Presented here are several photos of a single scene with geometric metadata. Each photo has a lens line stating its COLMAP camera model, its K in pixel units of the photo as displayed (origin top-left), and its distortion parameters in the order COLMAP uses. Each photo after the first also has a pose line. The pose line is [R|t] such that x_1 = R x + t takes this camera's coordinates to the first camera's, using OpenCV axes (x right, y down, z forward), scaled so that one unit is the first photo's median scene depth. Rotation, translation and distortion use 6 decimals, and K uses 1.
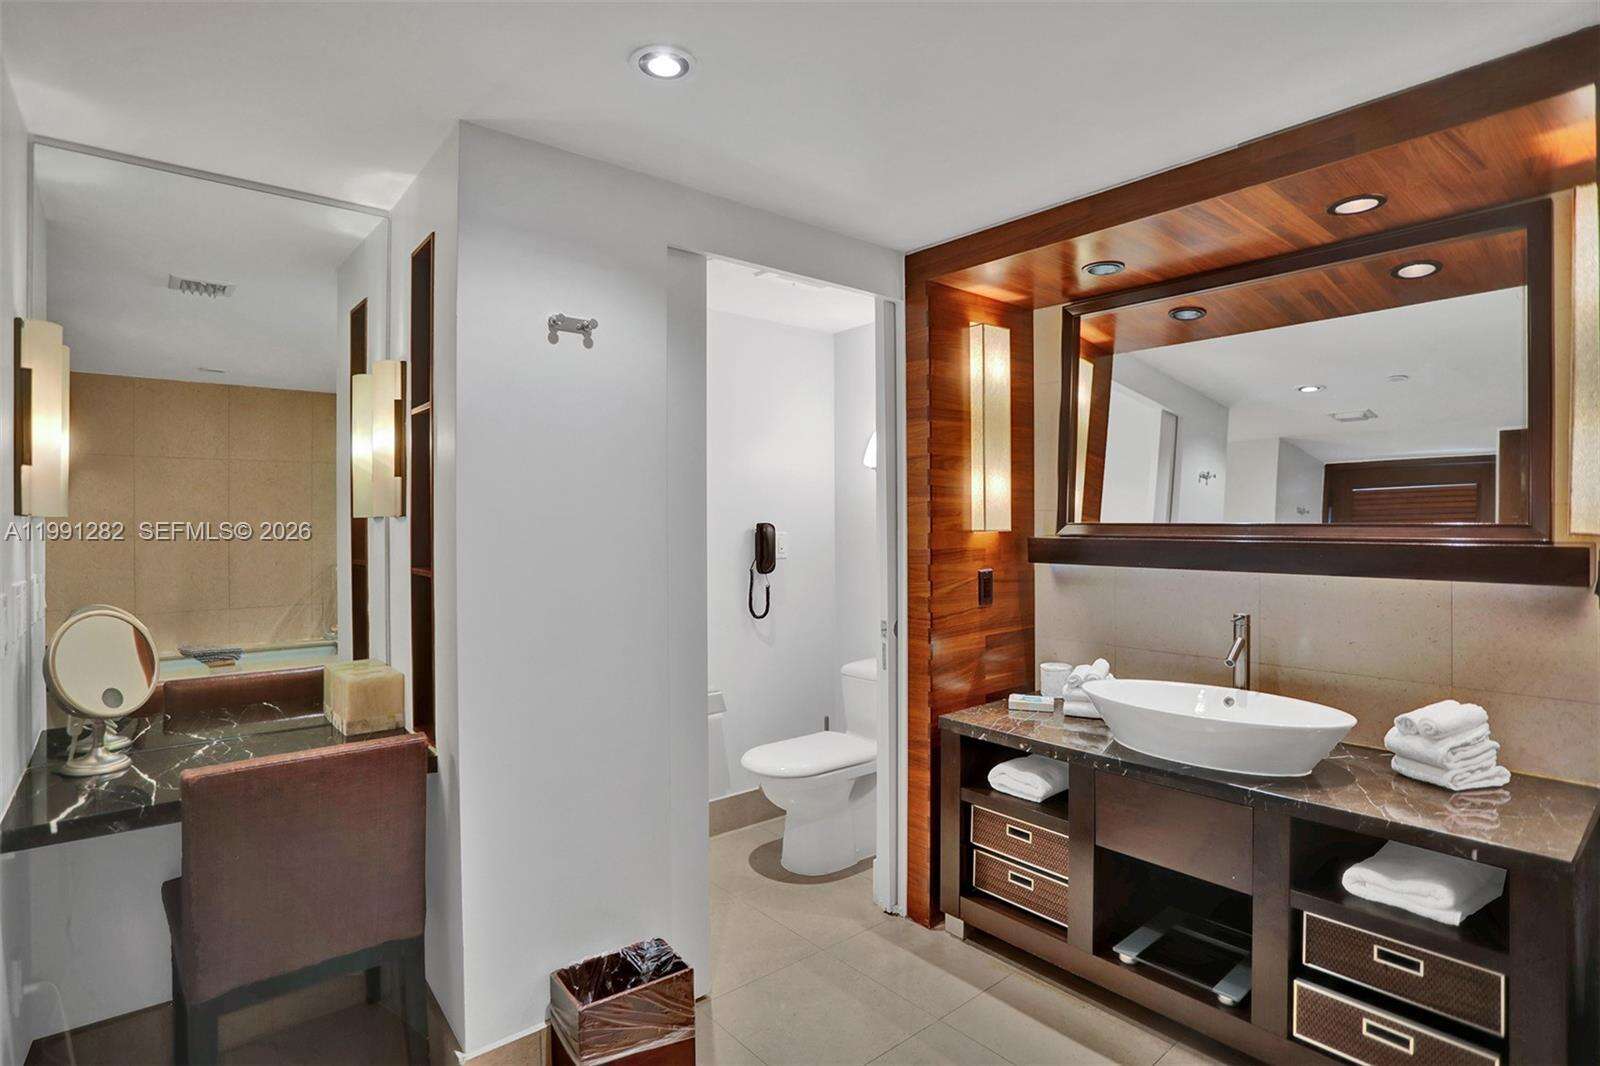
lens RADIAL K [[793.9, 0, 794.2], [0, 793.9, 524.1], [0, 0, 1]] dist [-0.068456, 0.029249]
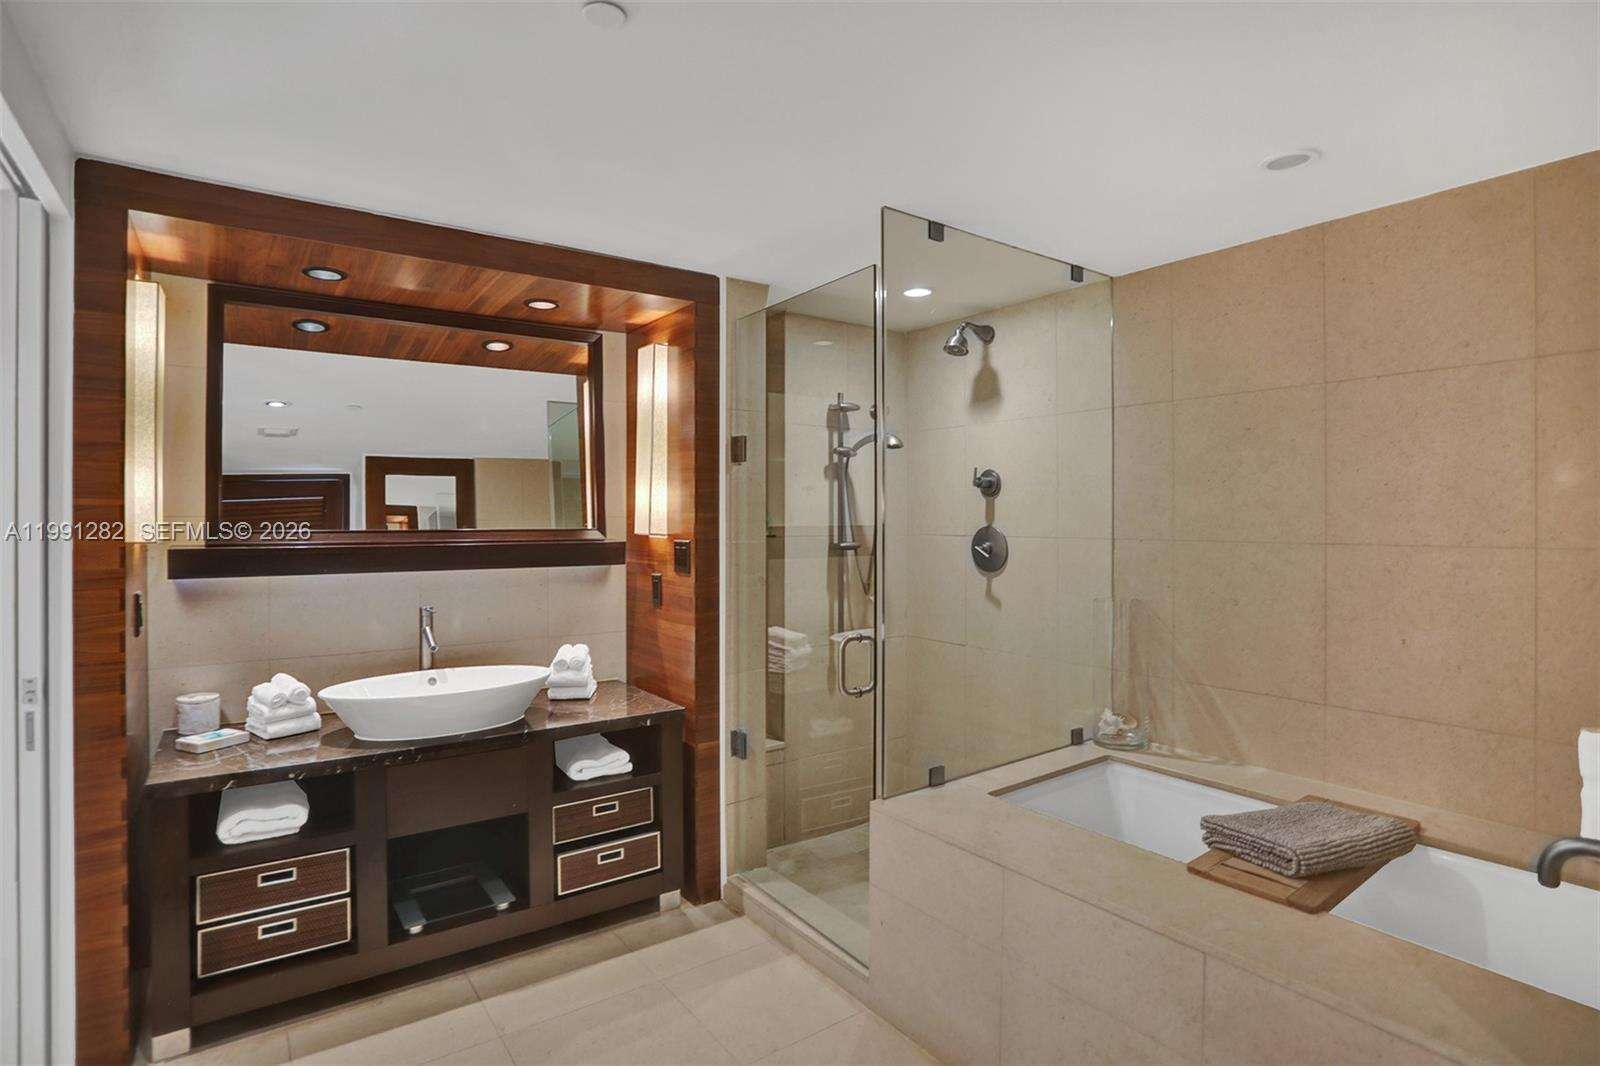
lens RADIAL K [[793.9, 0, 794.2], [0, 793.9, 524.1], [0, 0, 1]] dist [-0.068456, 0.029249]
pose [[0.092265, 0.000619, 0.995734, -0.580468], [0.010679, 0.999942, -0.001611, -0.001799], [-0.995677, 0.010782, 0.092253, 0.347920]]
